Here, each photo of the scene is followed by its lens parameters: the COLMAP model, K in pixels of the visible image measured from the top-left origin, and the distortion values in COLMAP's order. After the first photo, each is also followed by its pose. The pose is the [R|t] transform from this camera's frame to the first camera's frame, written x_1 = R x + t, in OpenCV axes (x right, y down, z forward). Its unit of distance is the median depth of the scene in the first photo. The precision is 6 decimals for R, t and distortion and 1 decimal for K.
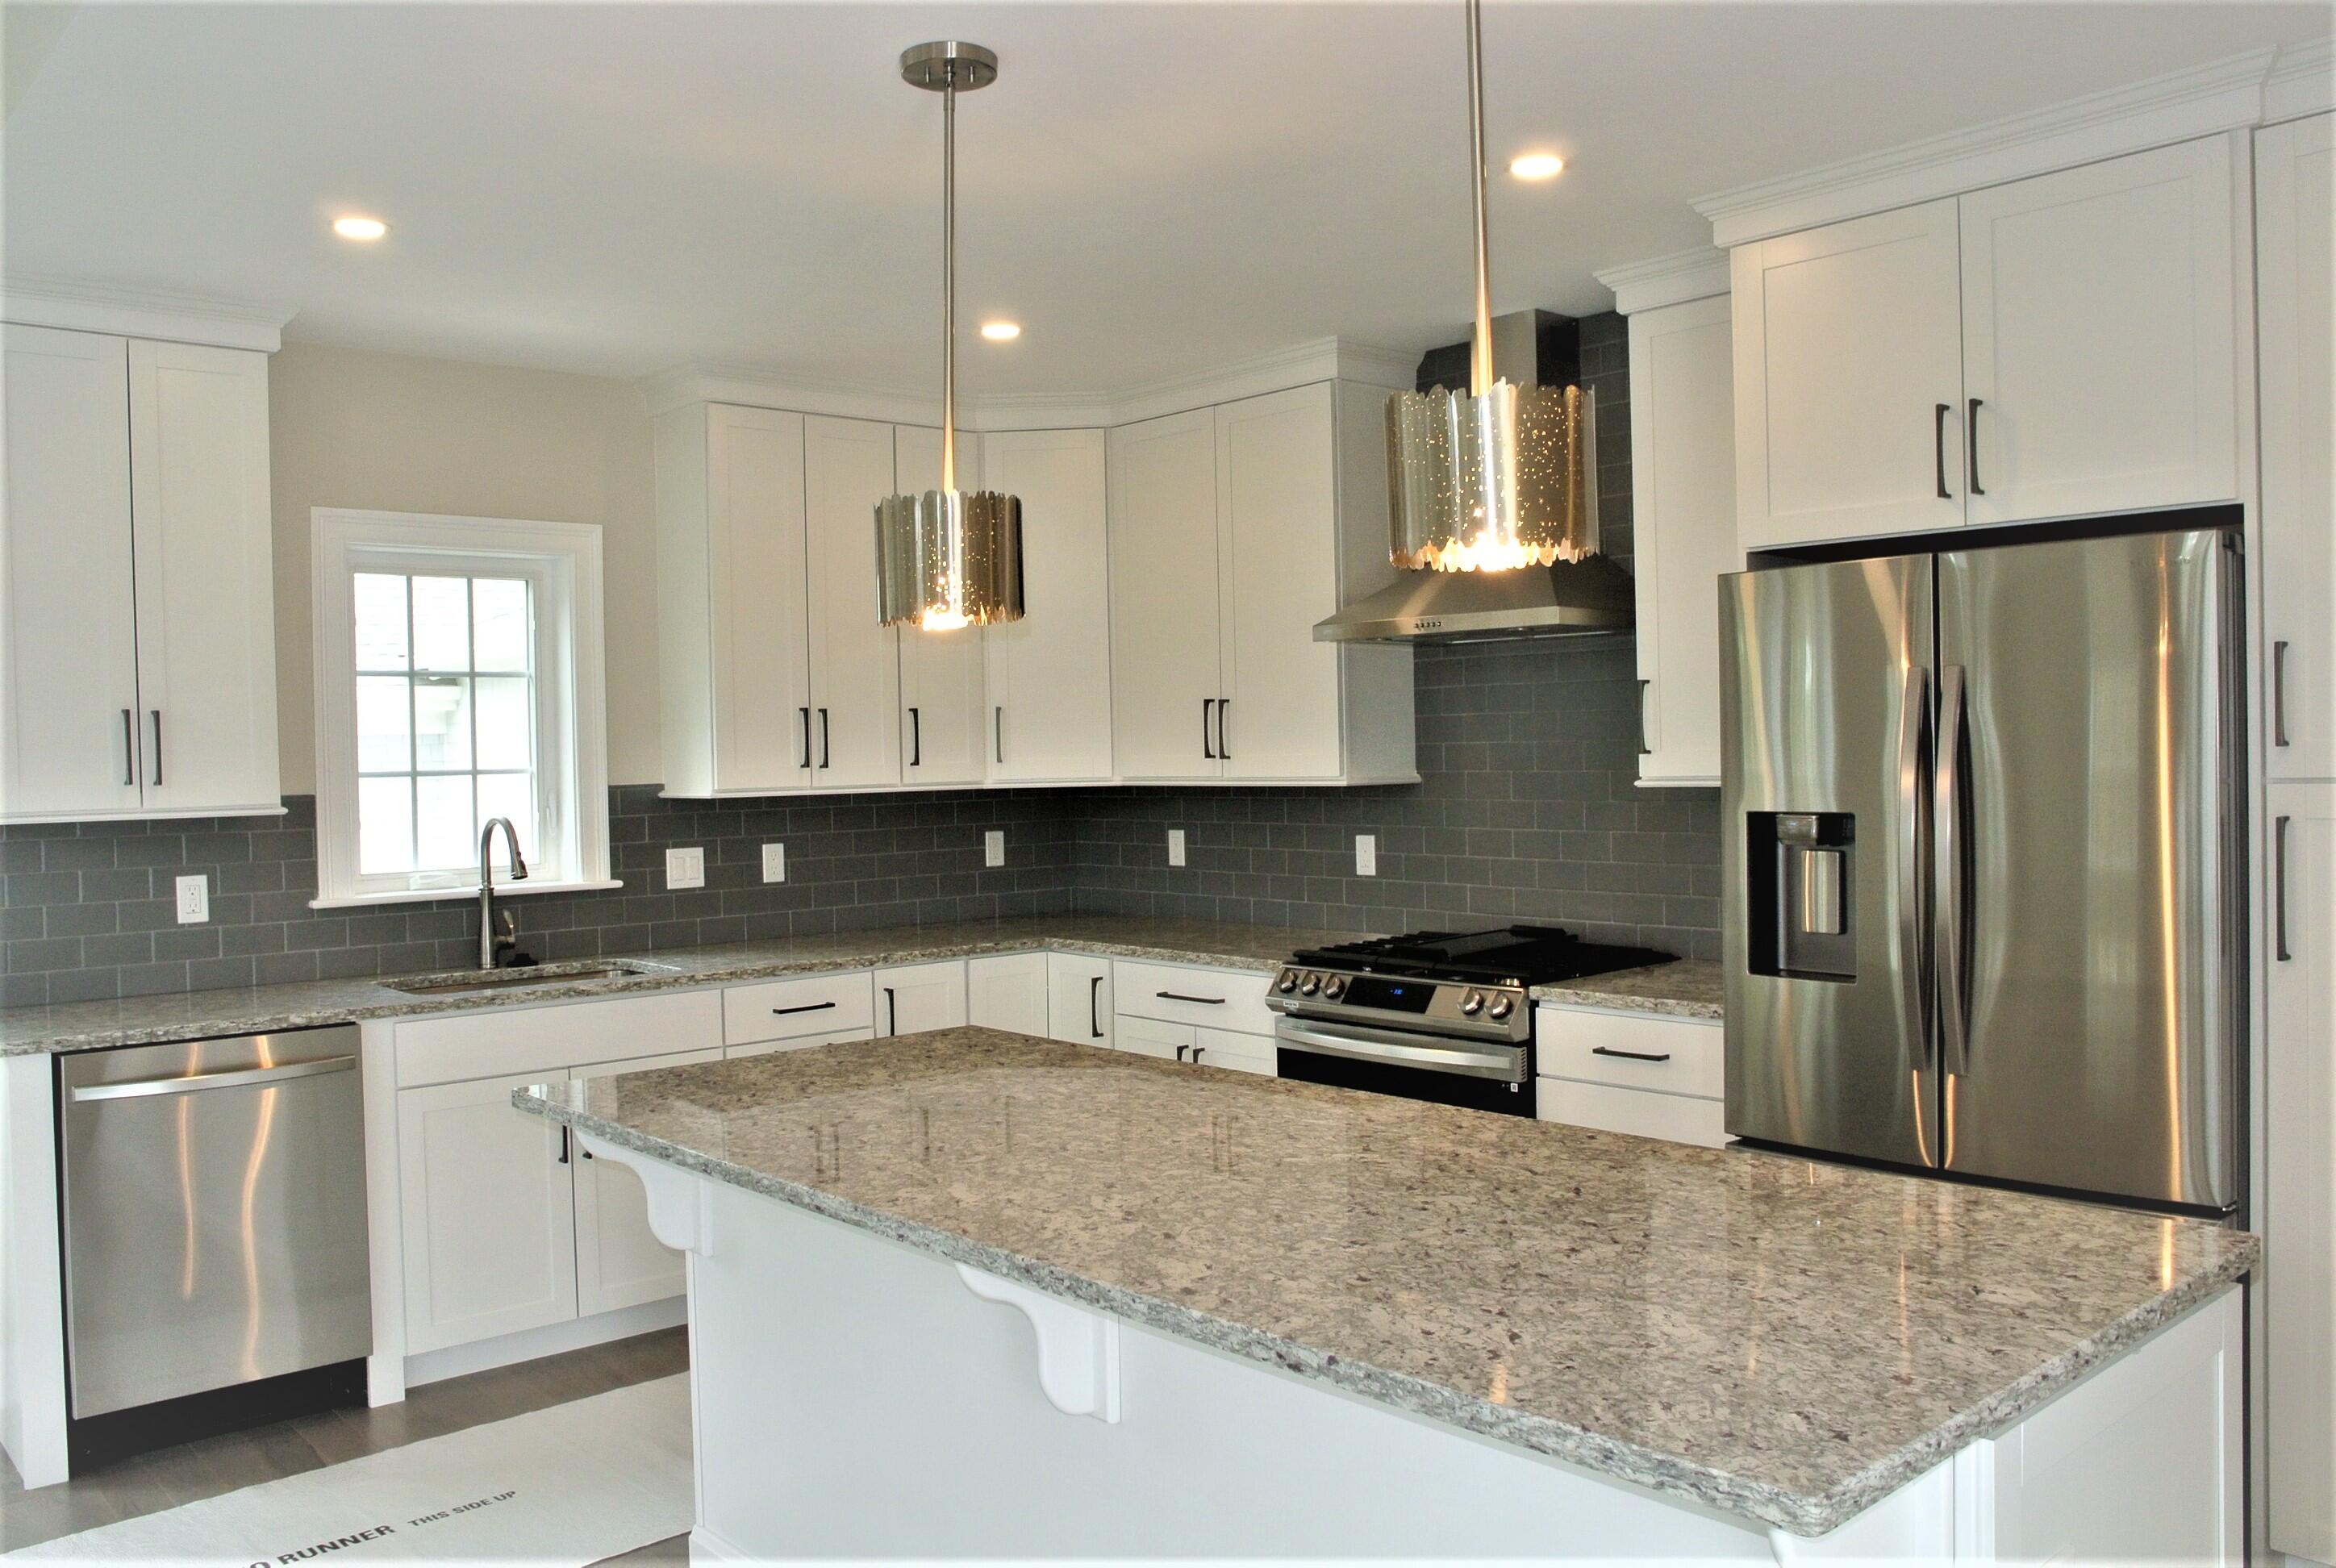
lens RADIAL K [[1831.4, 0, 1158.9], [0, 1831.4, 783.9], [0, 0, 1]] dist [-0.080530, 0.044848]
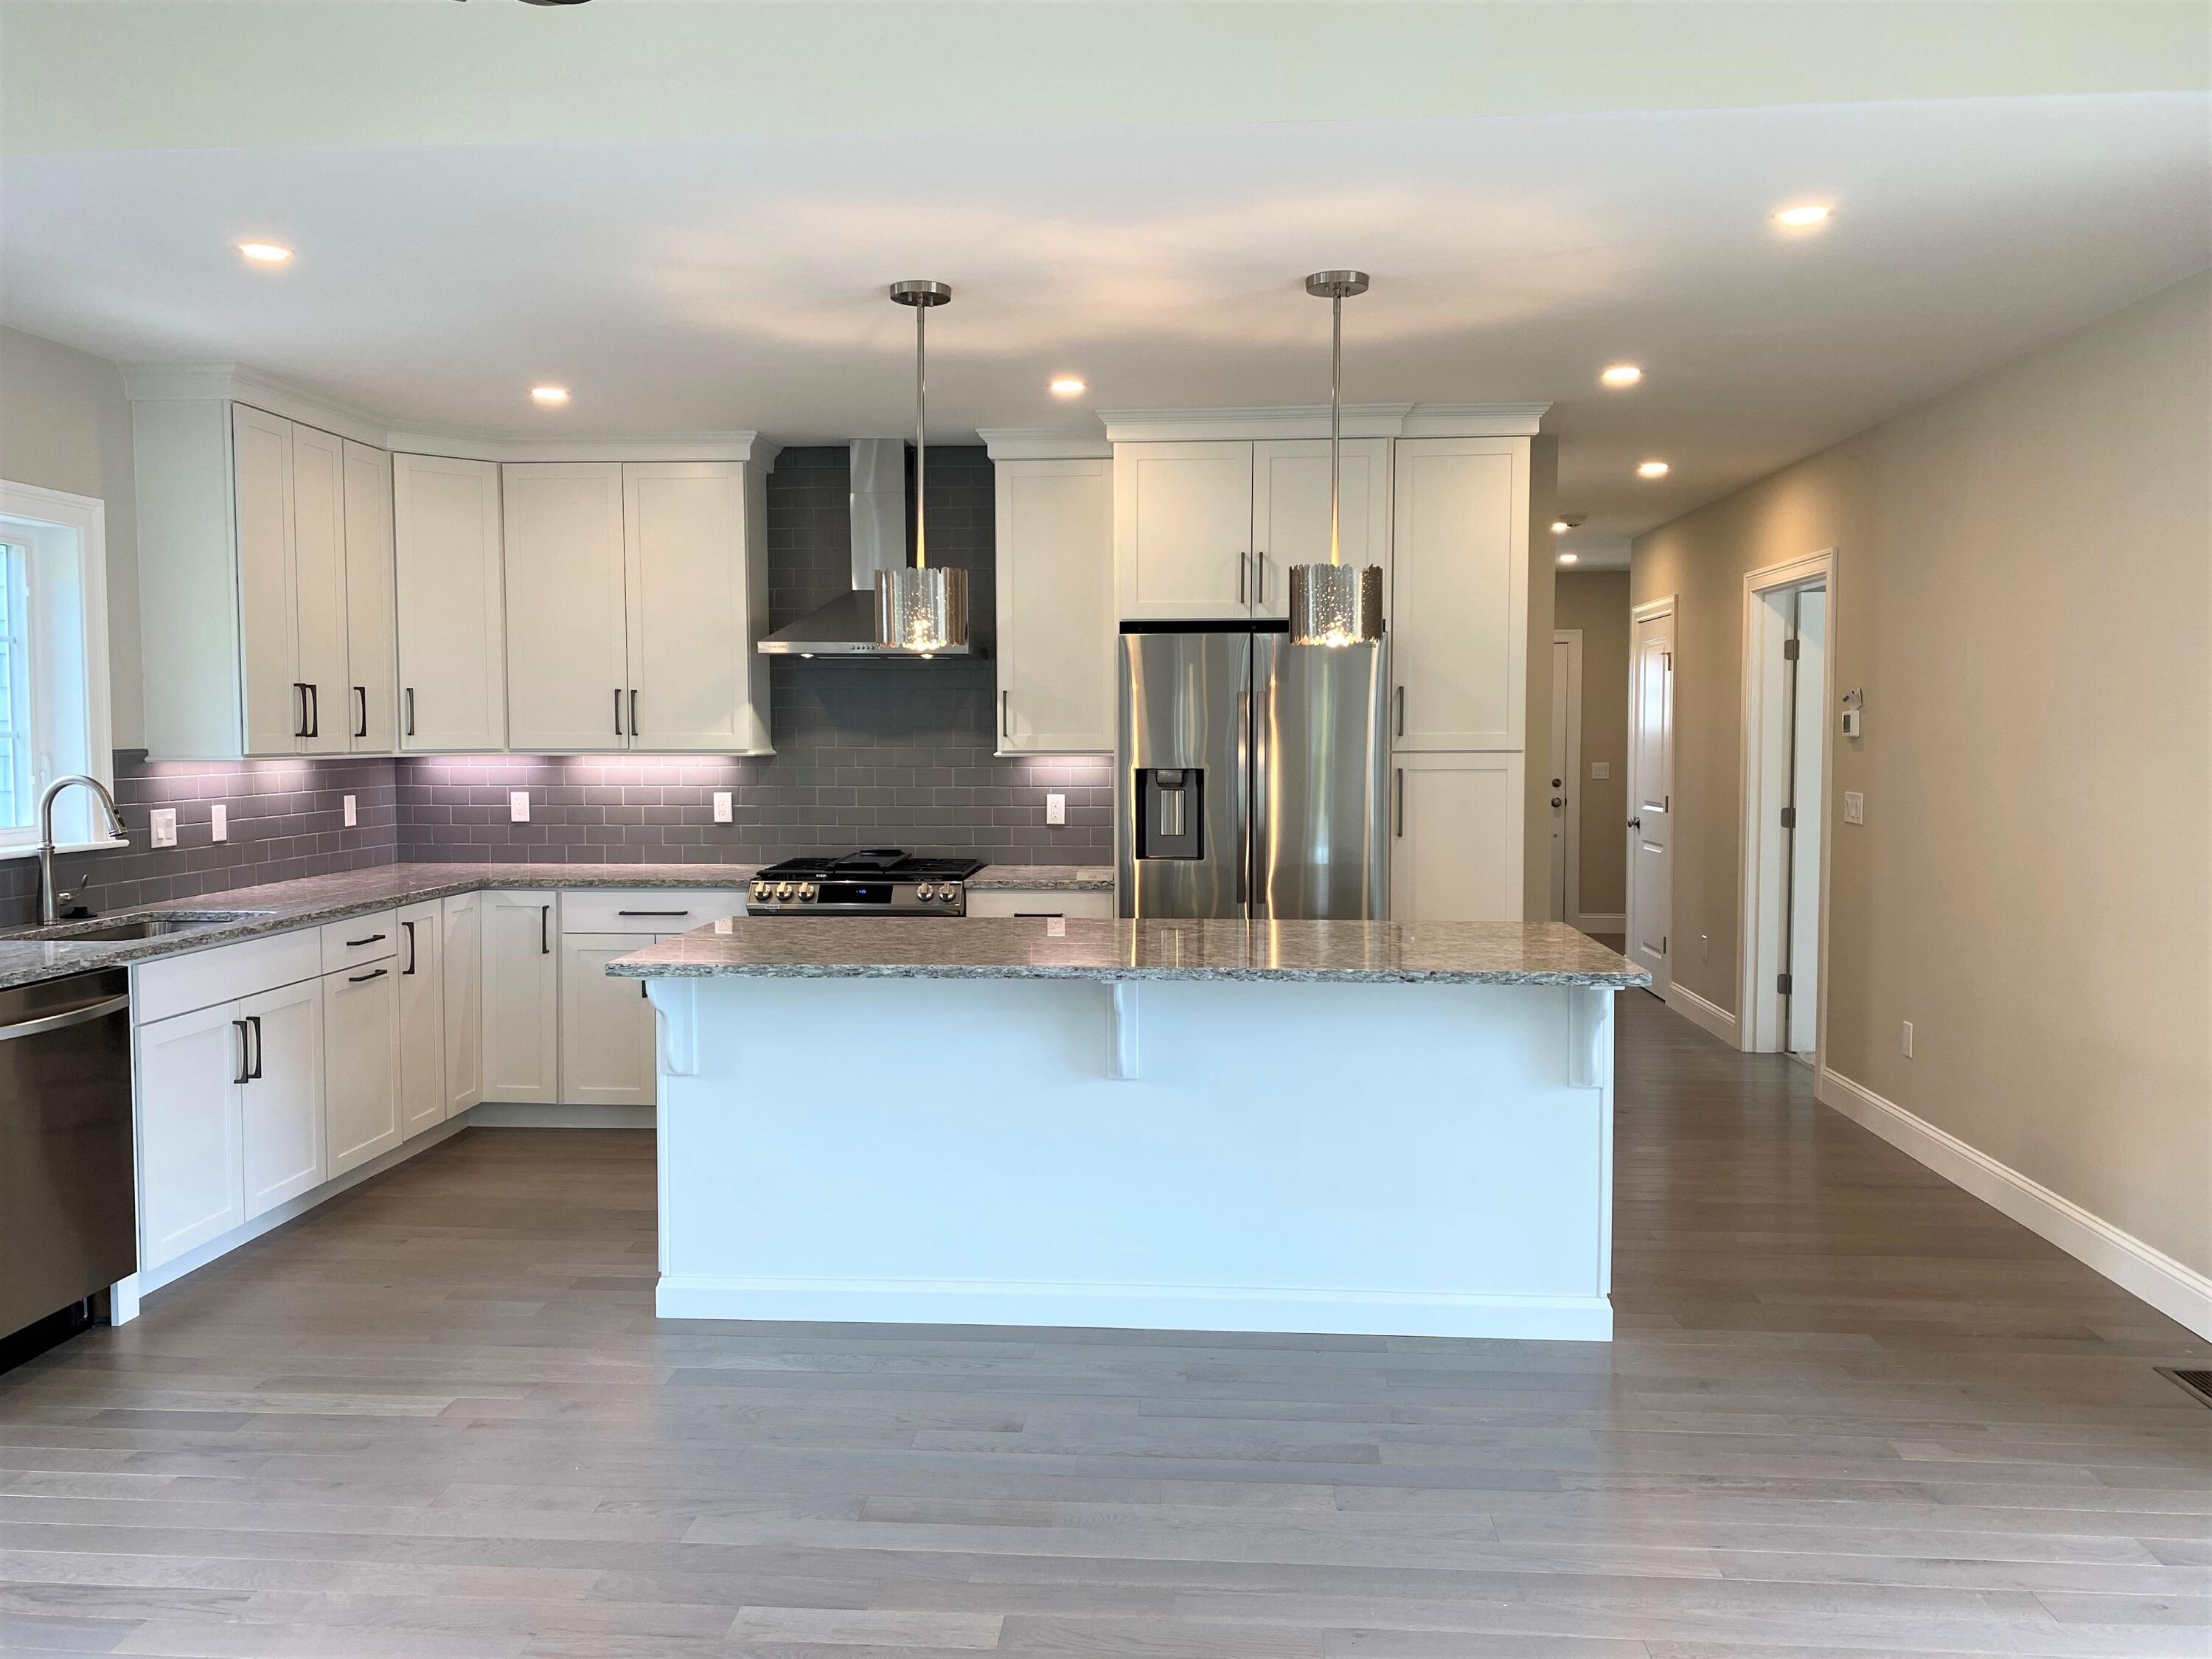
lens RADIAL K [[1673.0, 0, 1102.8], [0, 1673.0, 820.7], [0, 0, 1]] dist [0.050974, -0.054279]
pose [[0.715434, -0.017445, 0.698463, -0.644277], [-0.000903, 0.999664, 0.025892, 0.018033], [-0.698680, -0.019155, 0.715178, -0.112673]]
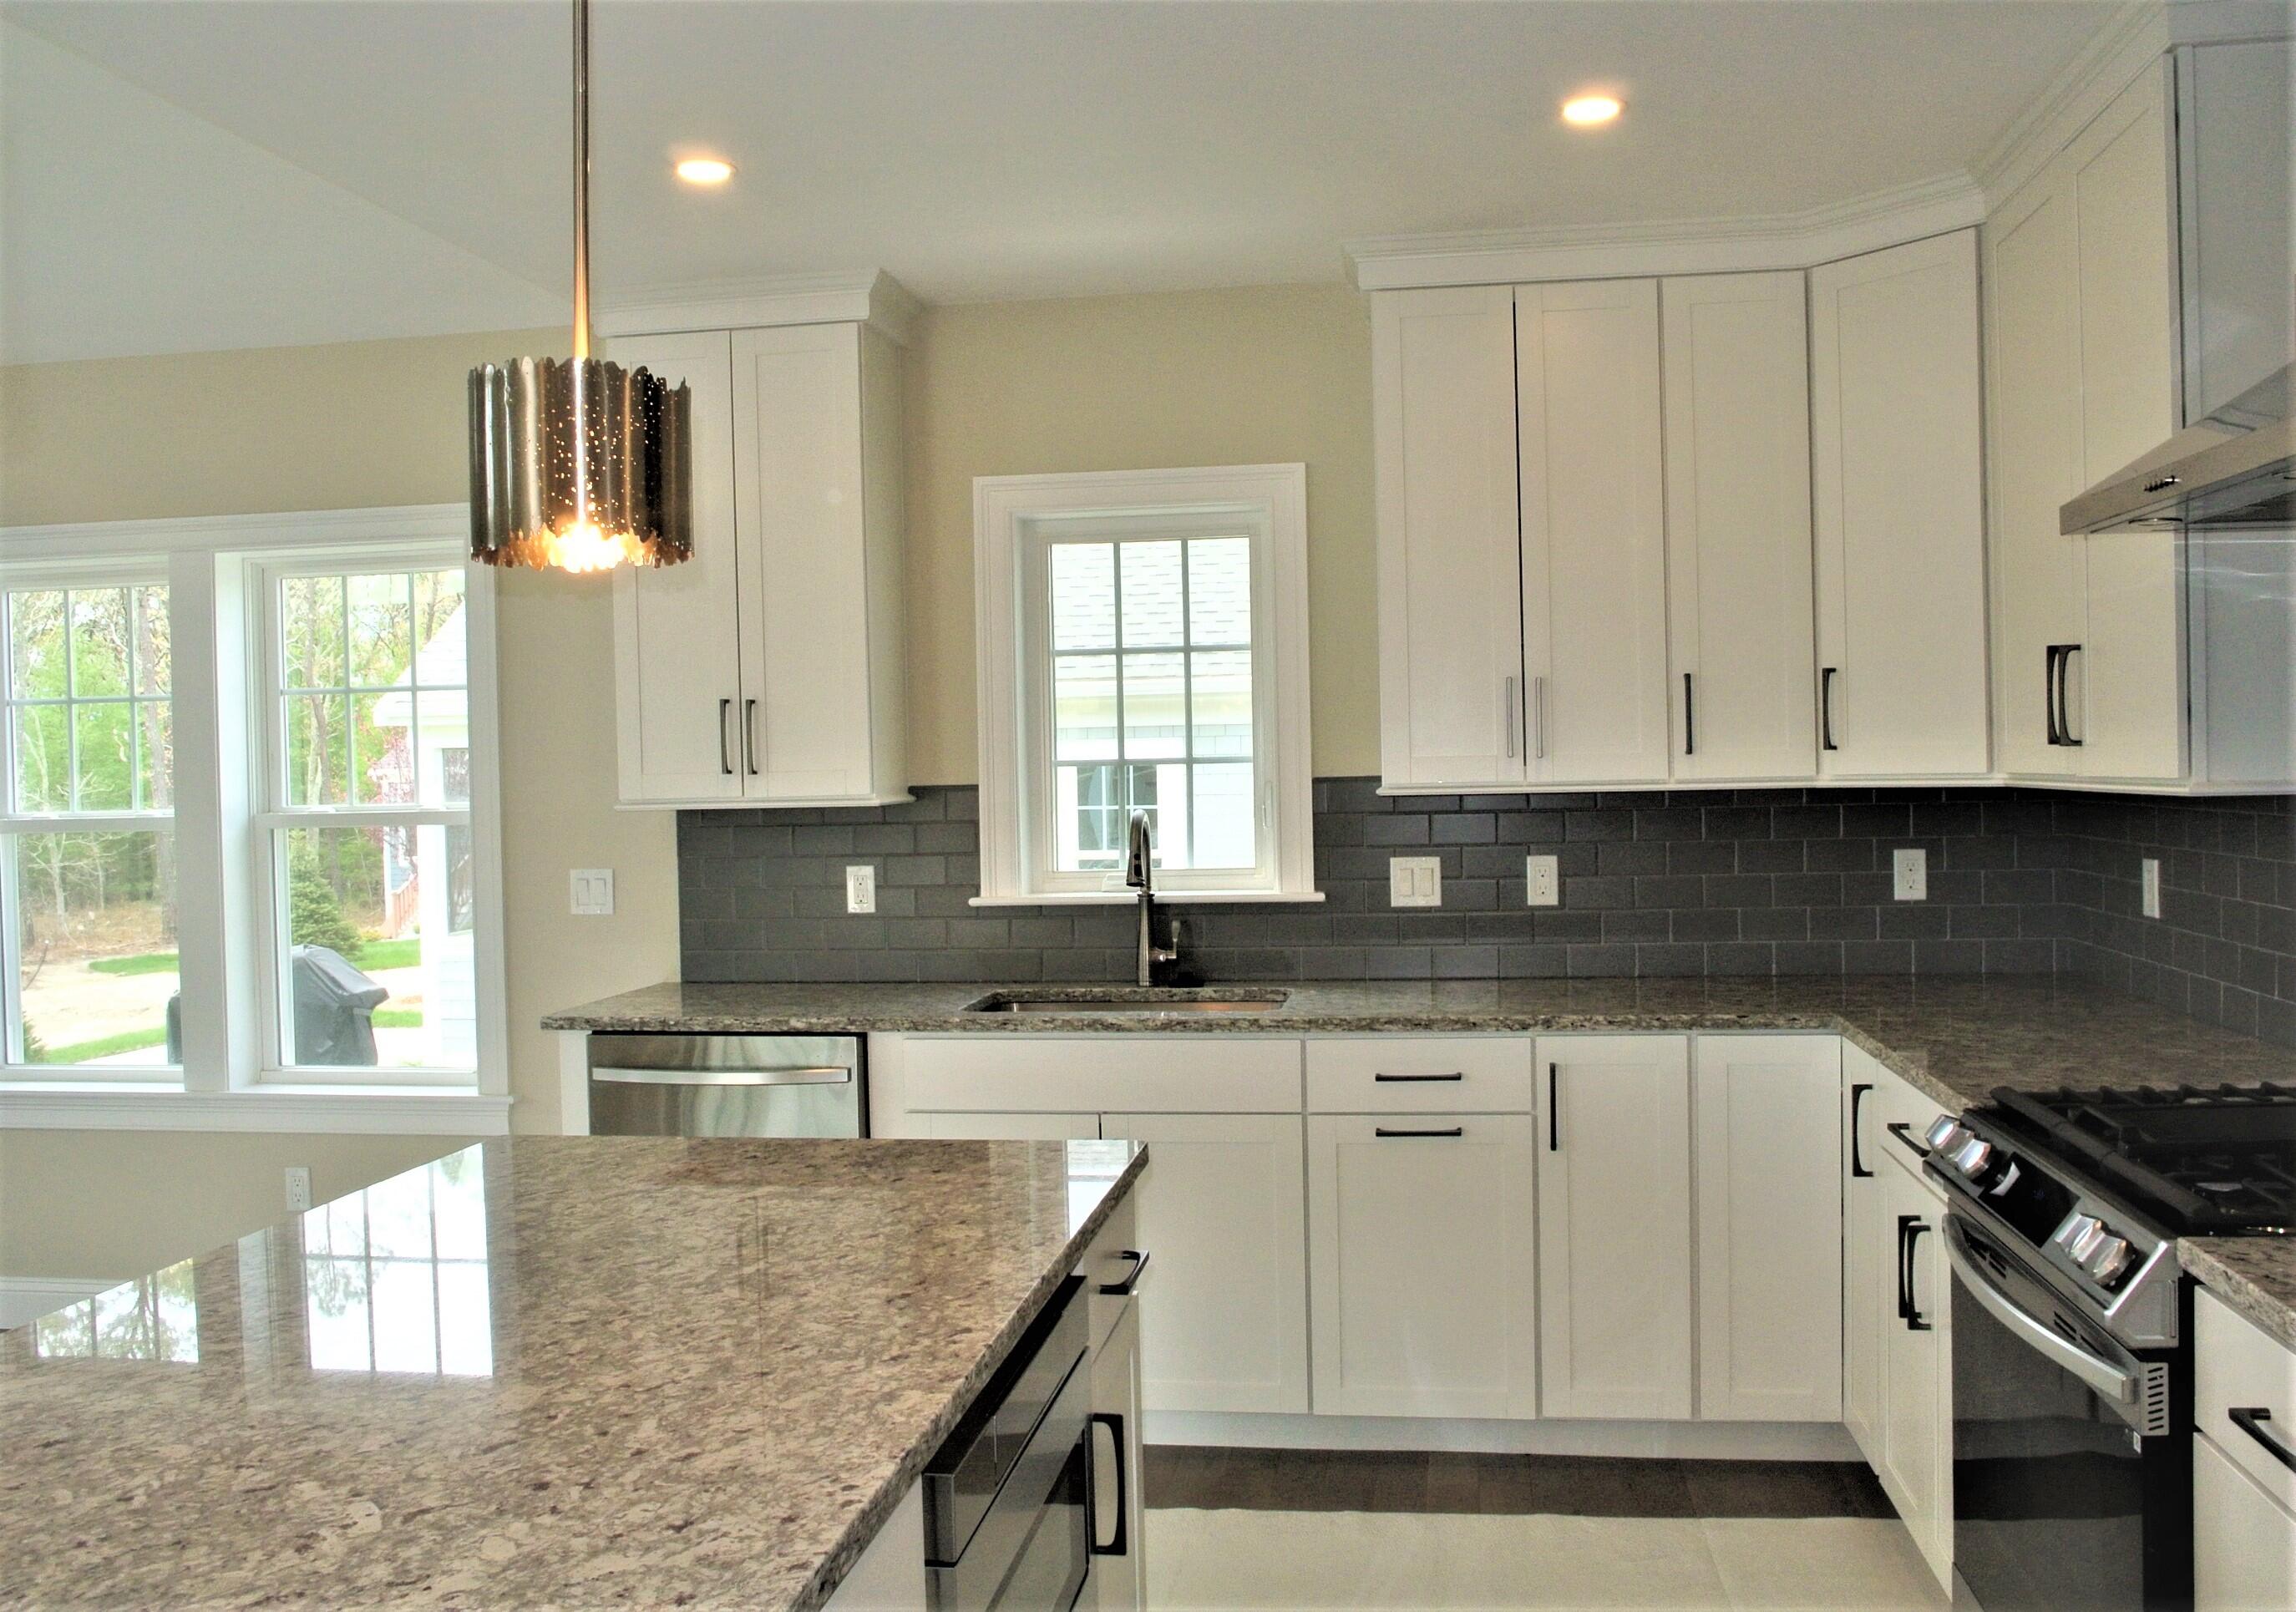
lens RADIAL K [[1899.0, 0, 1172.4], [0, 1899.0, 807.2], [0, 0, 1]] dist [-0.066502, 0.015572]
pose [[0.642568, 0.024432, -0.765839, 0.355262], [-0.004952, 0.999603, 0.027735, -0.010356], [0.766212, -0.014029, 0.642434, 0.442579]]
